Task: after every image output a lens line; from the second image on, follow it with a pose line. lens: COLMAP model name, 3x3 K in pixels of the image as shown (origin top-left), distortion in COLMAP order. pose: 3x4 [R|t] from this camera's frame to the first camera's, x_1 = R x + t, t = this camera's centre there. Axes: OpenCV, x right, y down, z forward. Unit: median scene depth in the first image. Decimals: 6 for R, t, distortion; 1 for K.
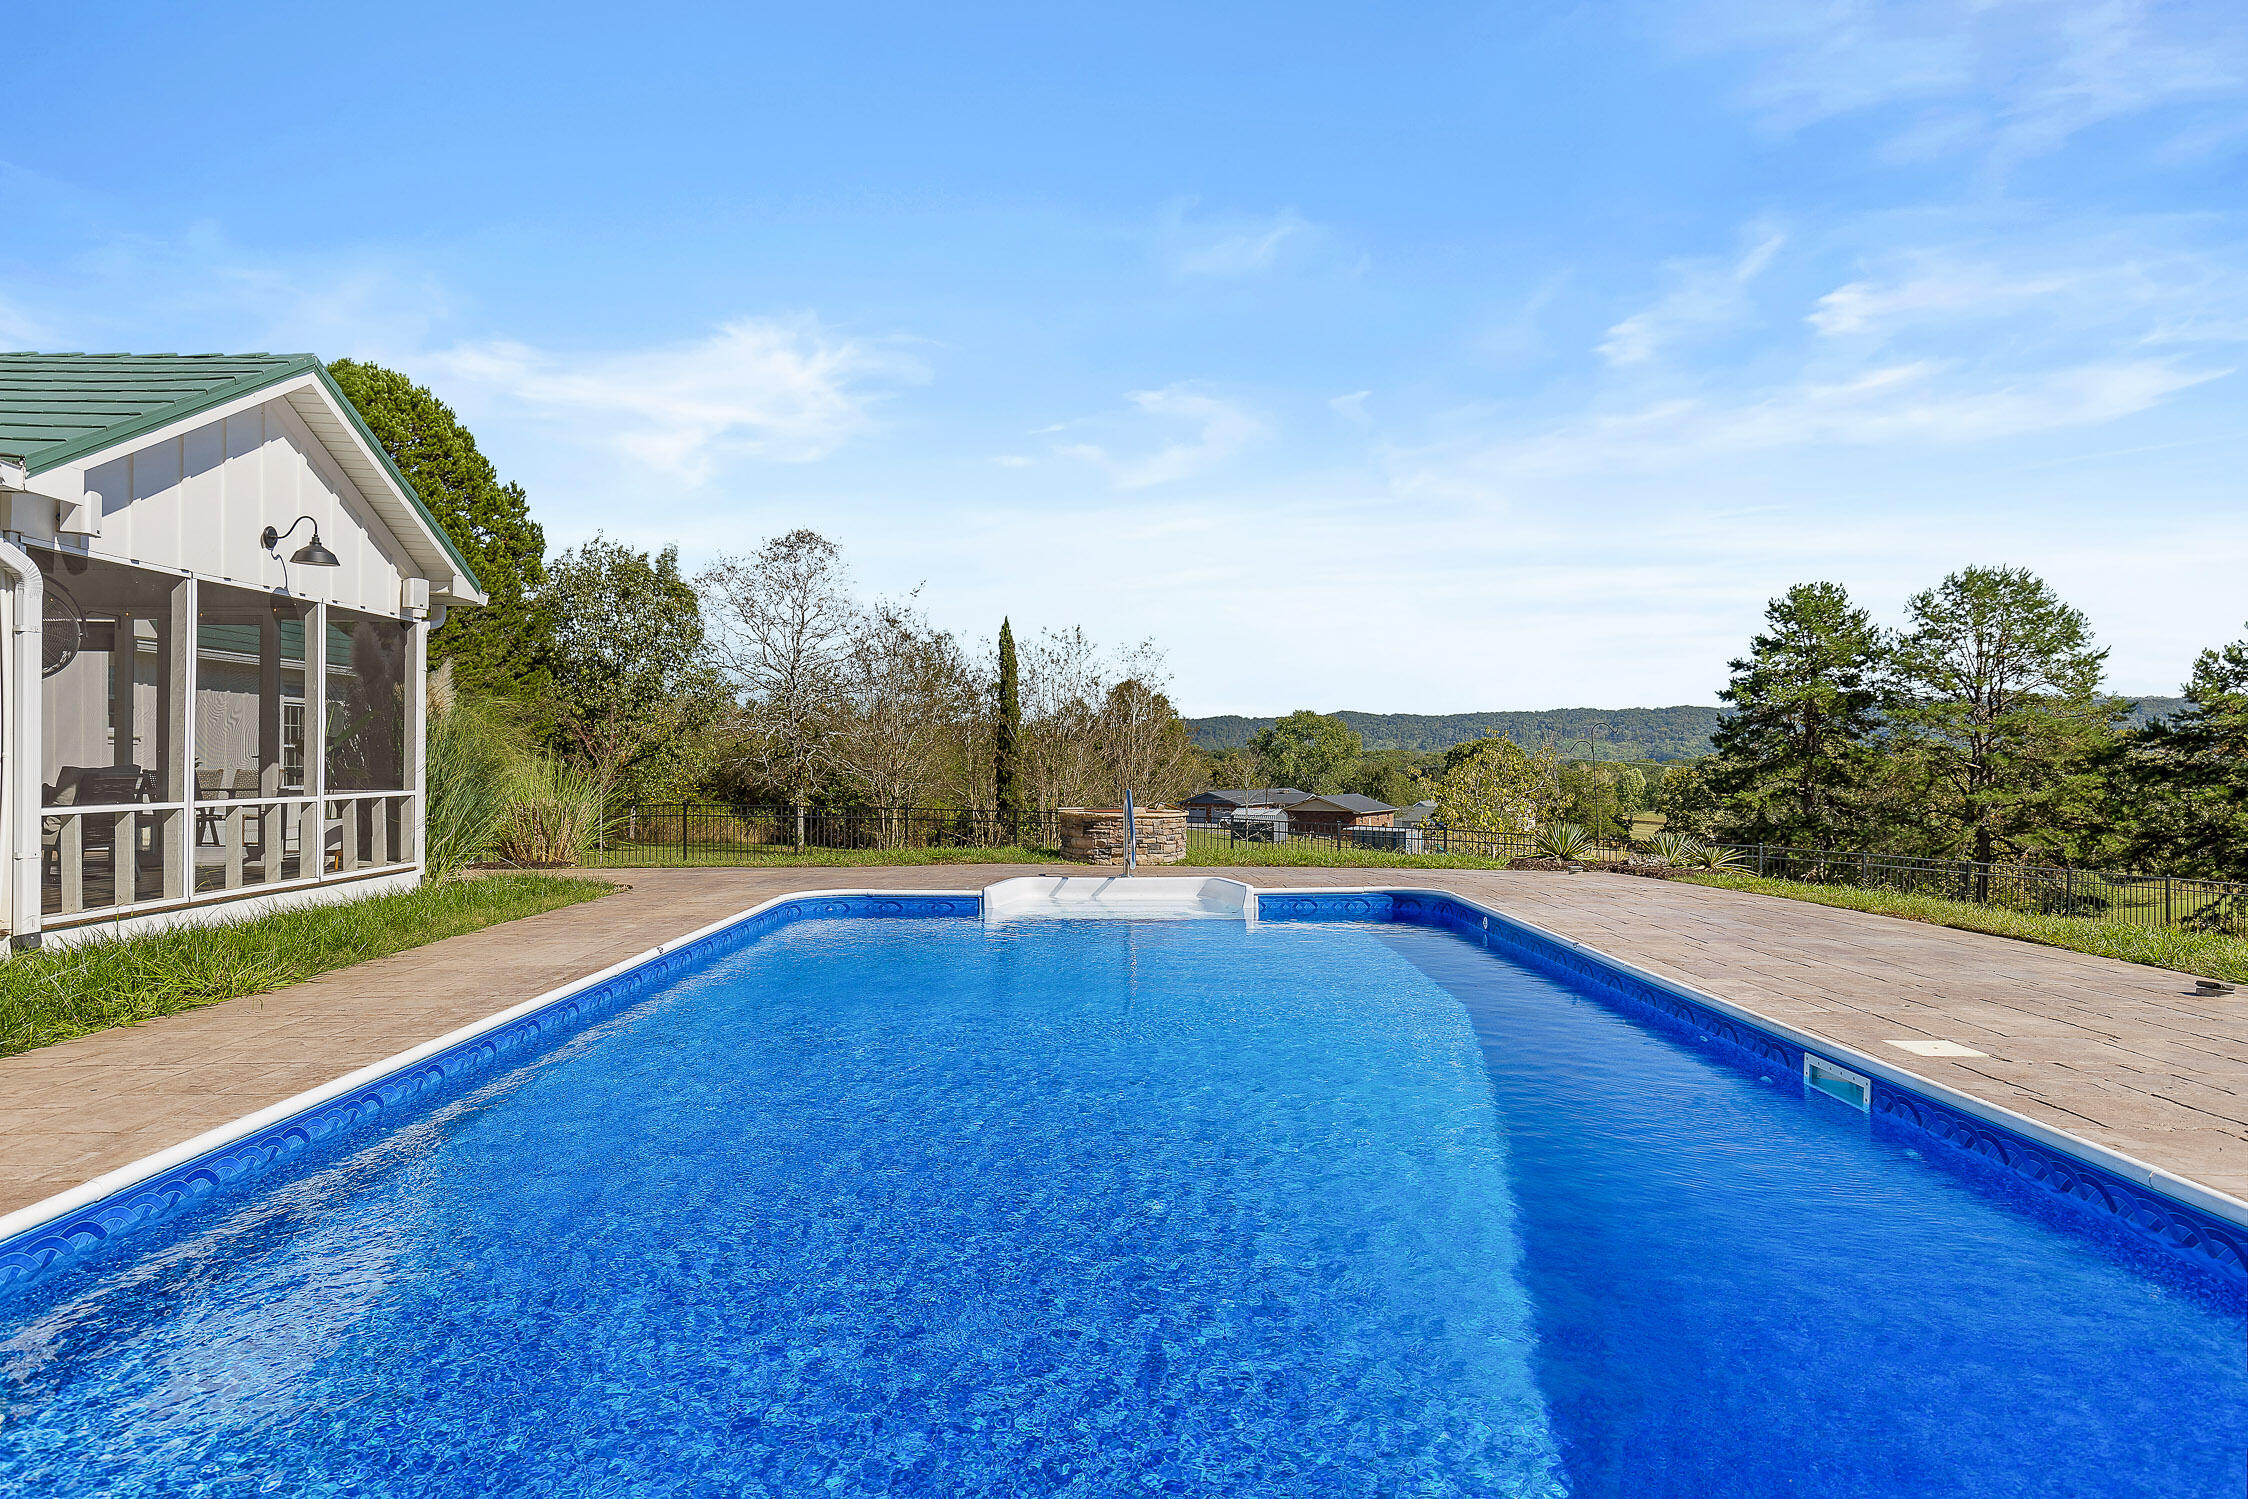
lens RADIAL K [[1344.0, 0, 1124.0], [0, 1344.0, 749.5], [0, 0, 1]] dist [-0.003253, -0.000163]
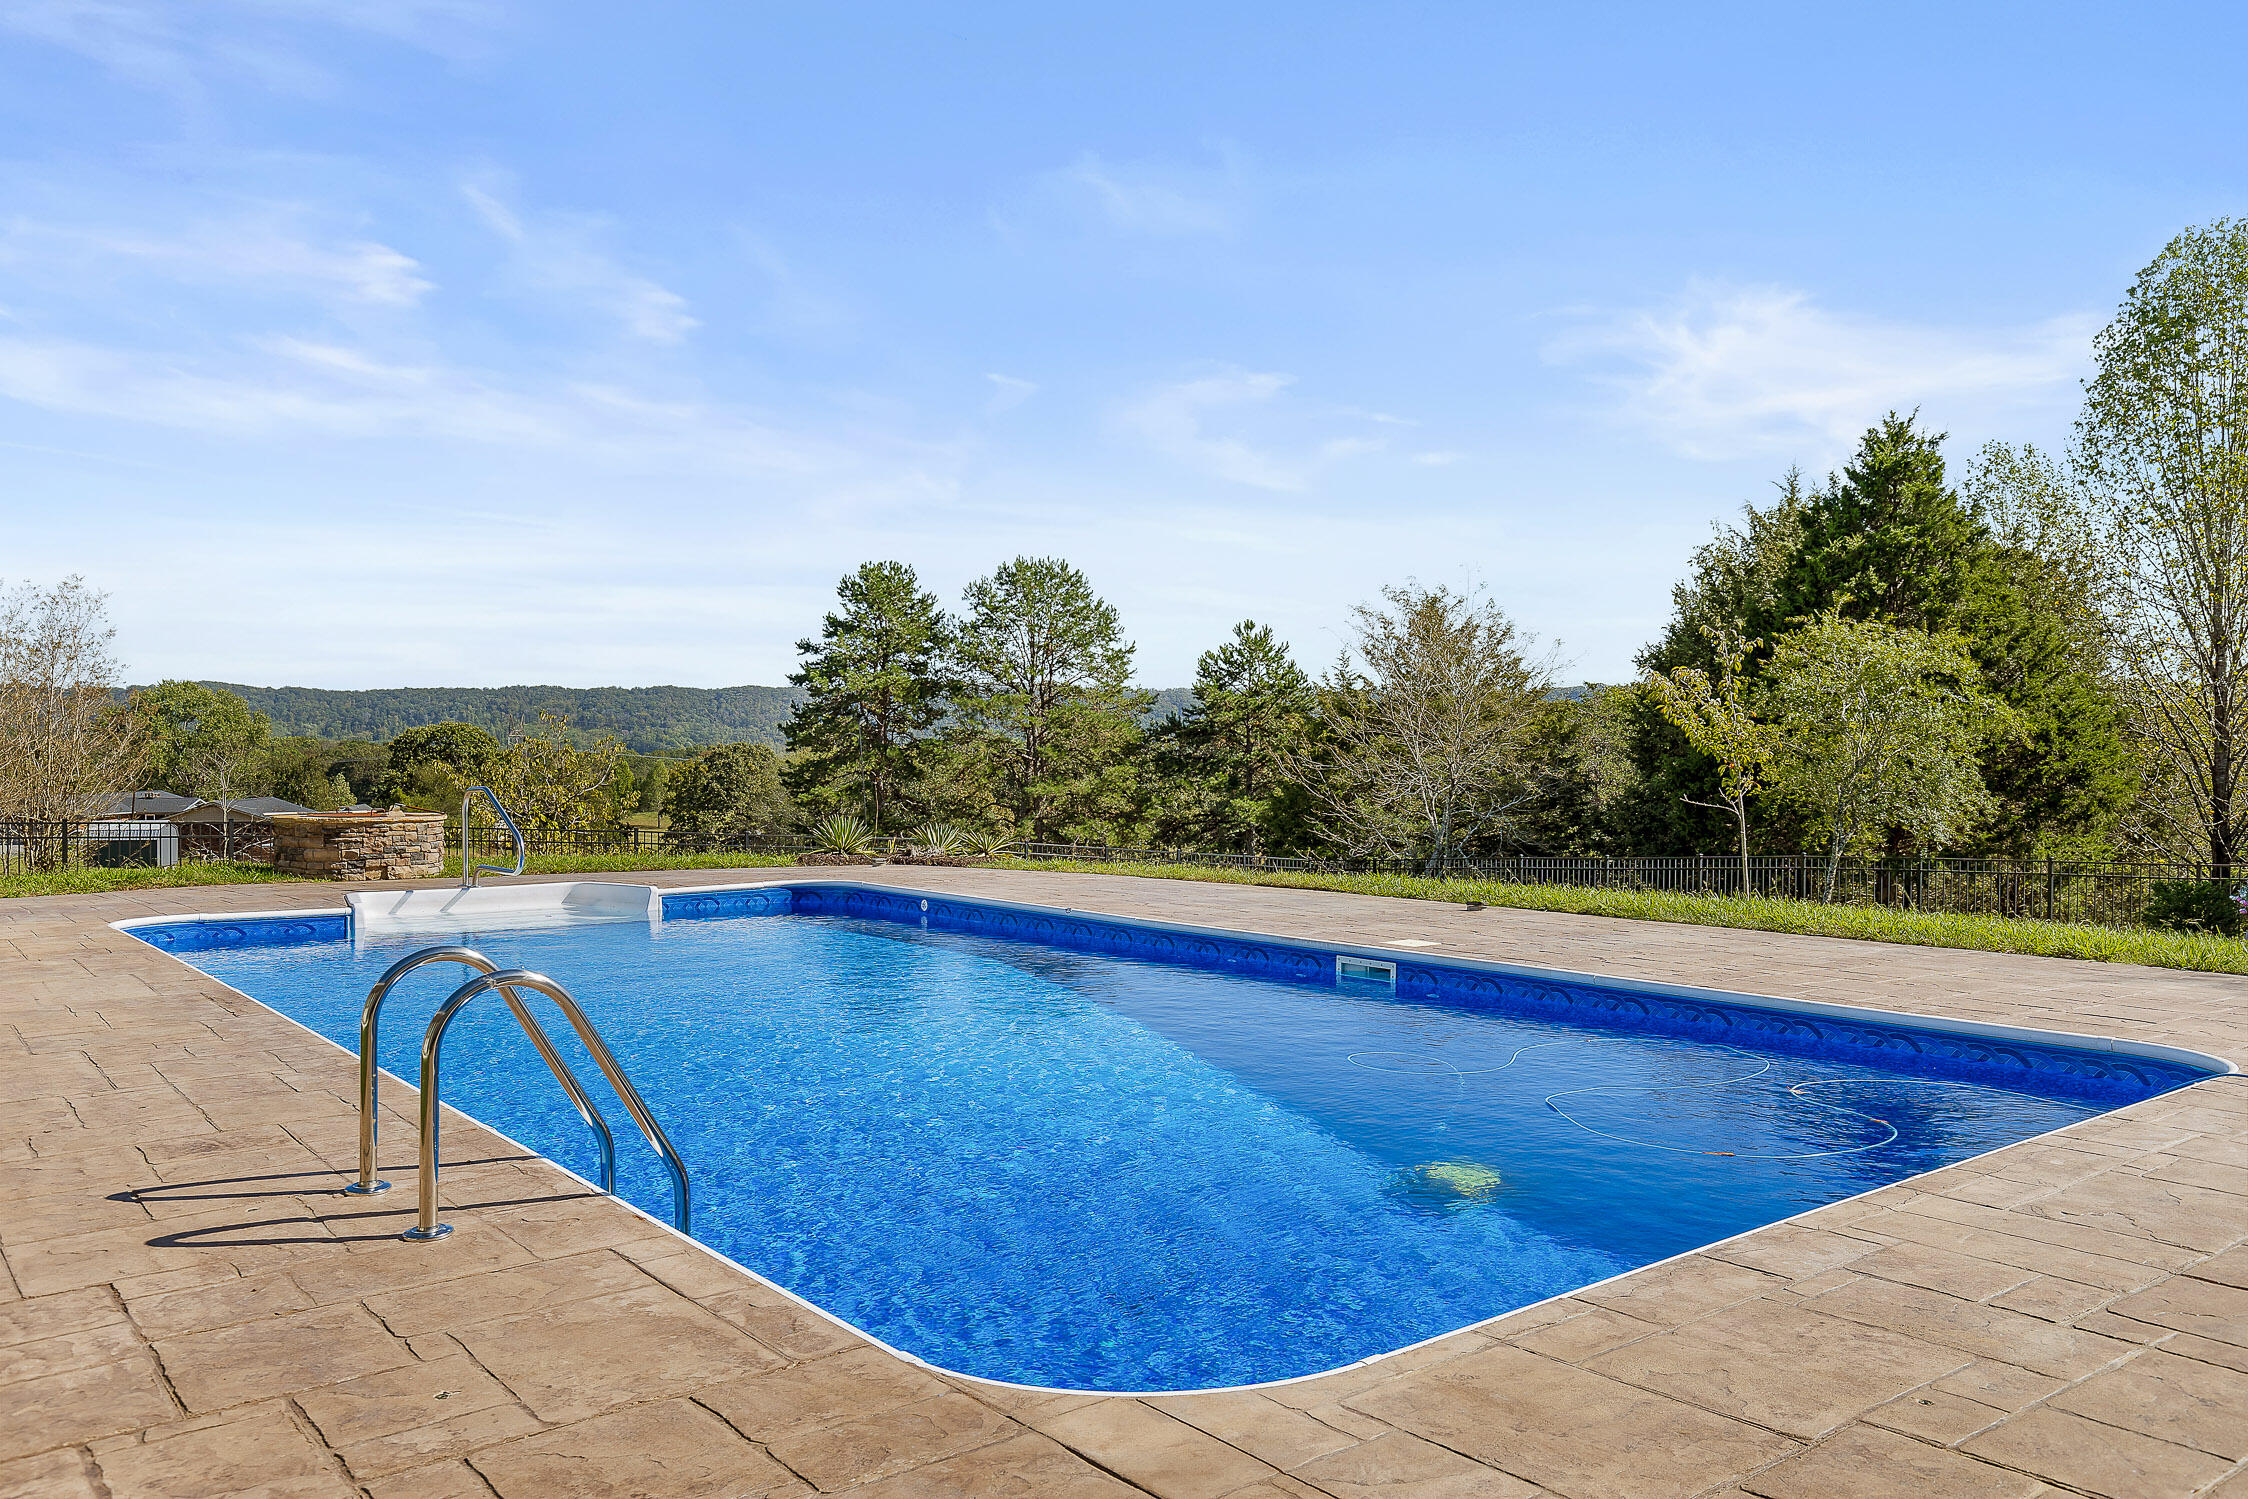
lens RADIAL K [[1684.3, 0, 1124.0], [0, 1684.3, 749.5], [0, 0, 1]] dist [0.000602, 0.006818]
pose [[0.789691, 0.000969, 0.613504, -0.074574], [-0.005291, 0.999972, 0.005231, -0.000693], [-0.613482, -0.007377, 0.789674, -0.028545]]
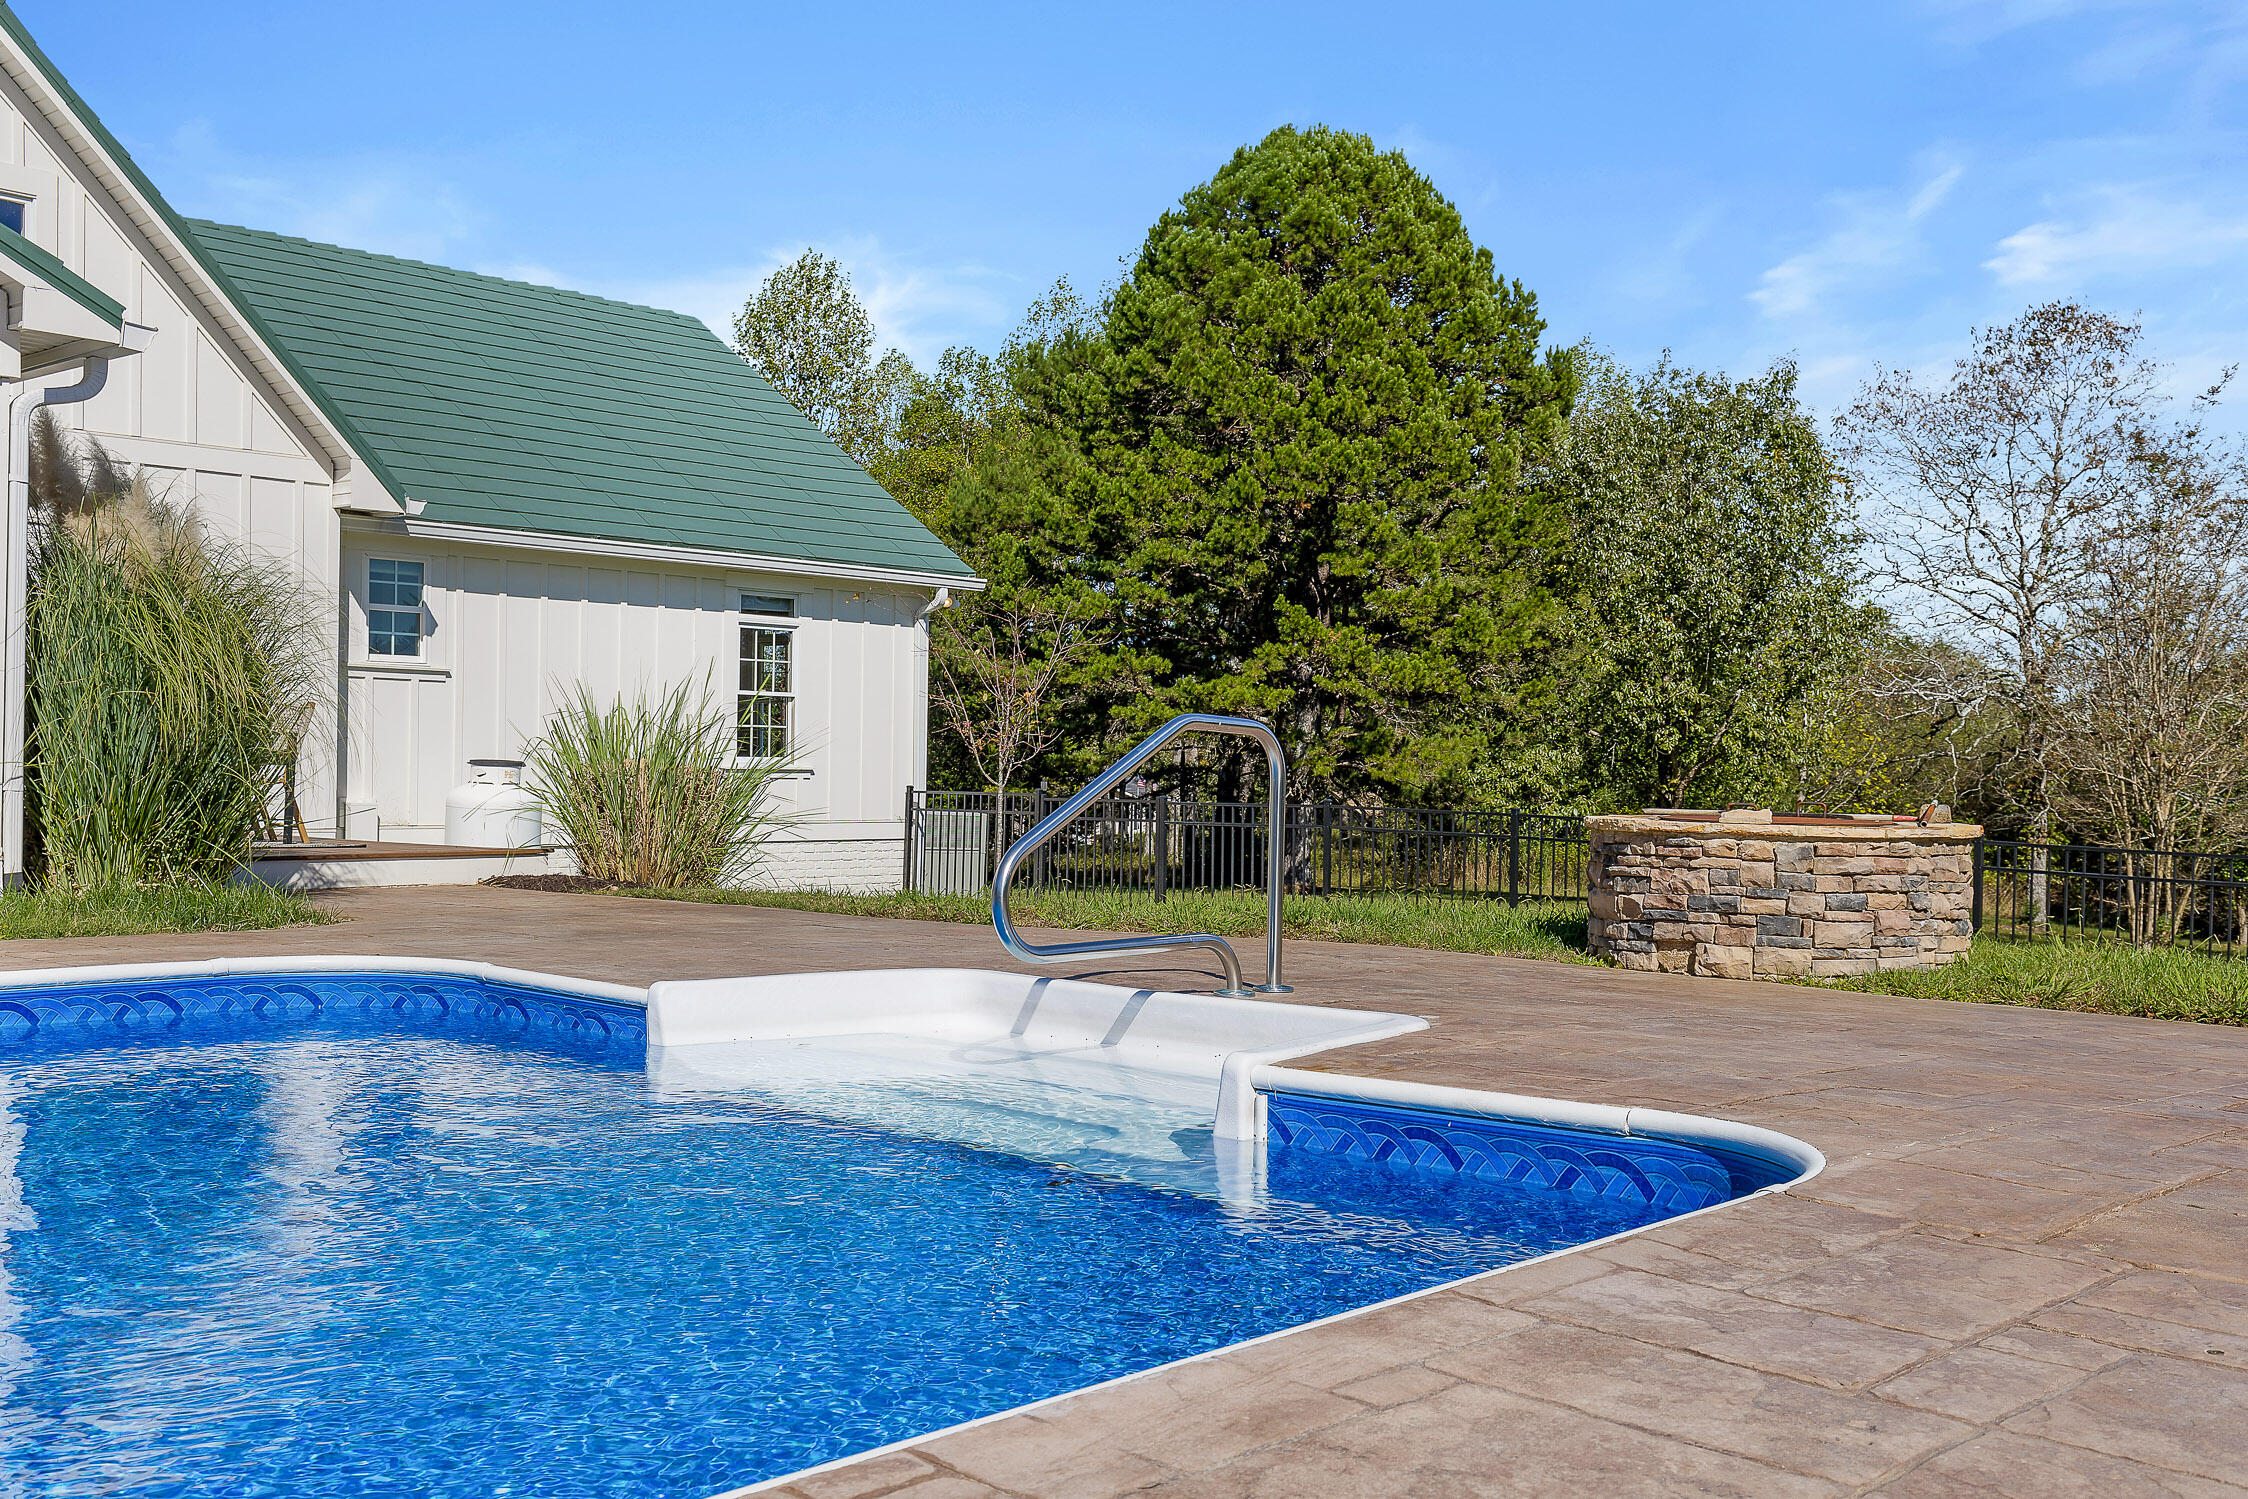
lens RADIAL K [[2218.5, 0, 1124.0], [0, 2218.5, 749.5], [0, 0, 1]] dist [0.040652, -0.000453]
pose [[0.736489, 0.007019, -0.676413, 0.074182], [-0.009361, 0.999956, 0.000184, 0.008167], [0.676385, 0.006196, 0.736522, 0.131236]]
